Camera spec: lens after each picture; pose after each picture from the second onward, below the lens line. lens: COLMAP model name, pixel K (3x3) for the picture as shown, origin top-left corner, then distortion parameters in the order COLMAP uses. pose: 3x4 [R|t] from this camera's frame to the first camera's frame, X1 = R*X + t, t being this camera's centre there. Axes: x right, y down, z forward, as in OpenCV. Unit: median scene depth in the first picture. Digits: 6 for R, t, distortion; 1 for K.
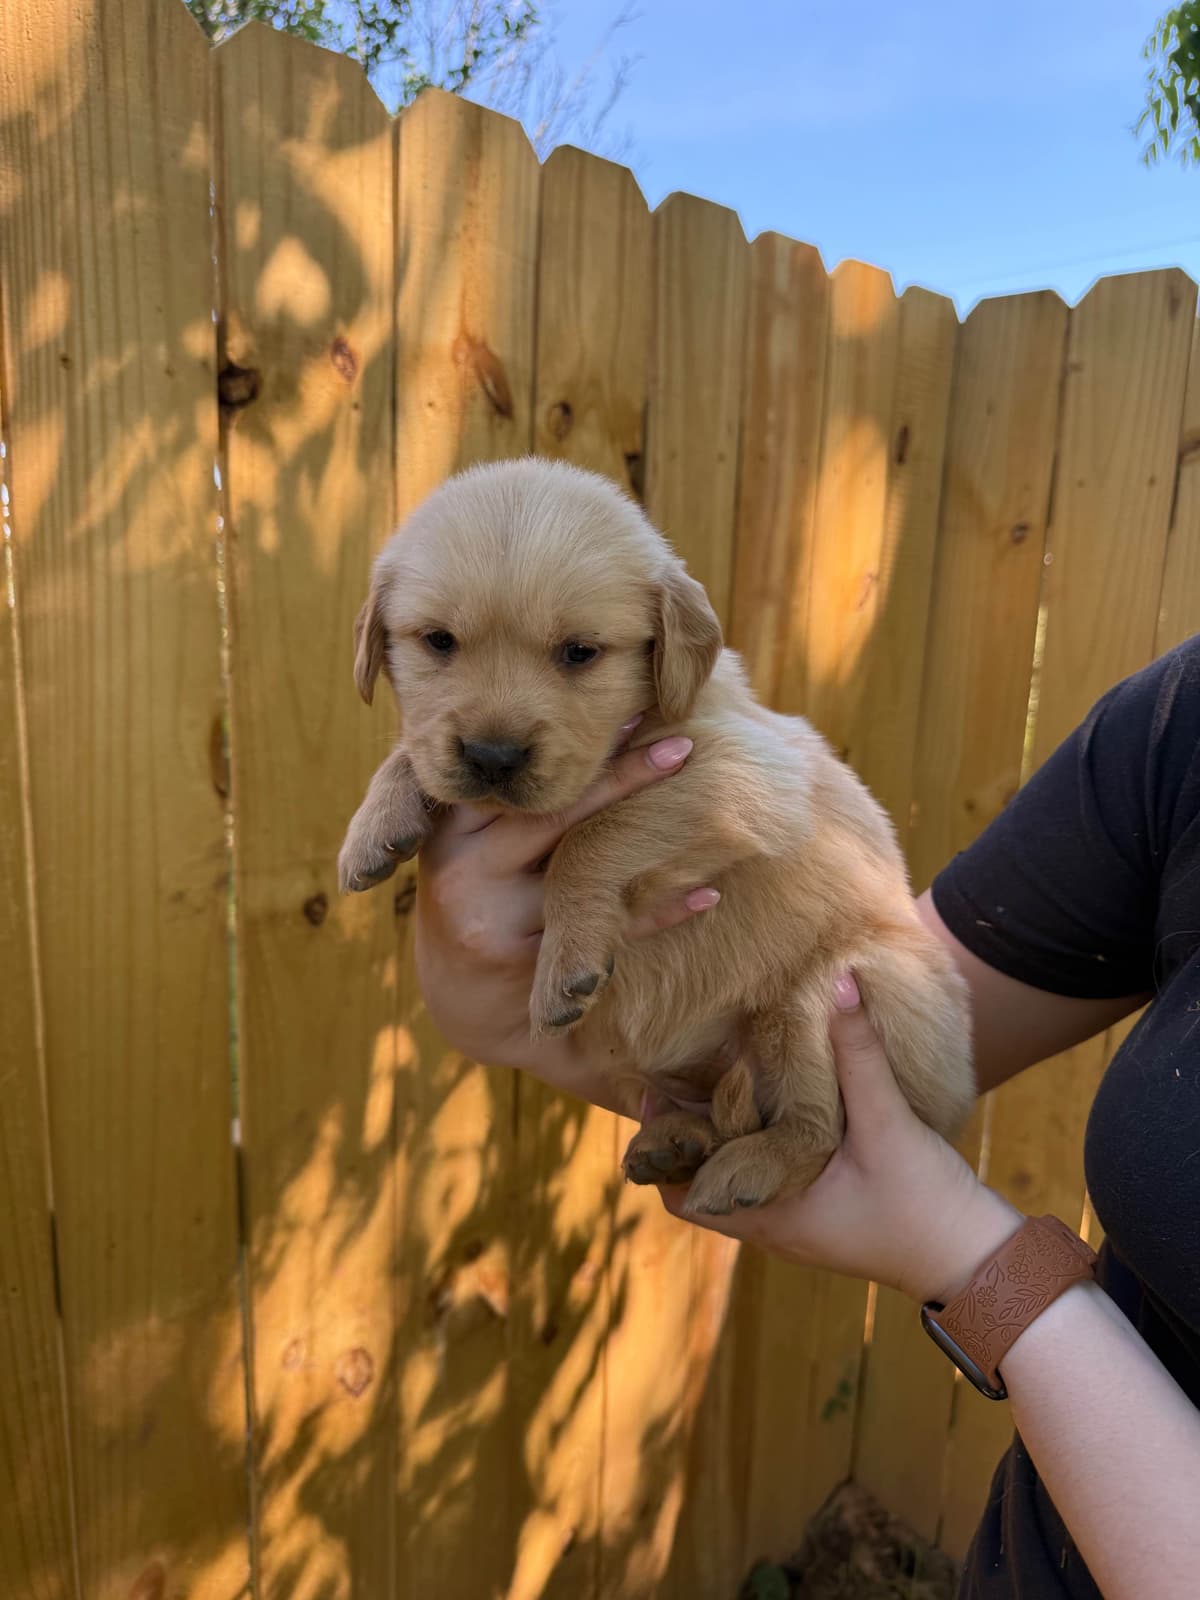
lens RADIAL K [[1082.3, 0, 630.5], [0, 1082.3, 809.9], [0, 0, 1]] dist [-0.015832, -0.005134]
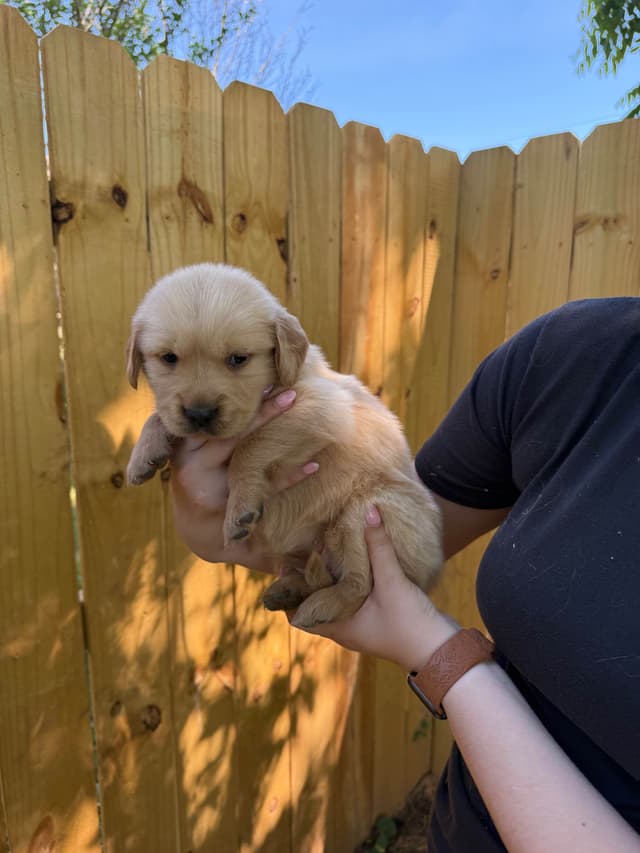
lens RADIAL K [[577.0, 0, 344.7], [0, 577.0, 431.2], [0, 0, 1]] dist [-0.015832, -0.005134]
pose [[0.999560, -0.026724, -0.012841, 0.125905], [0.026812, 0.999617, 0.006788, 0.008170], [0.012655, -0.007129, 0.999895, -0.028322]]
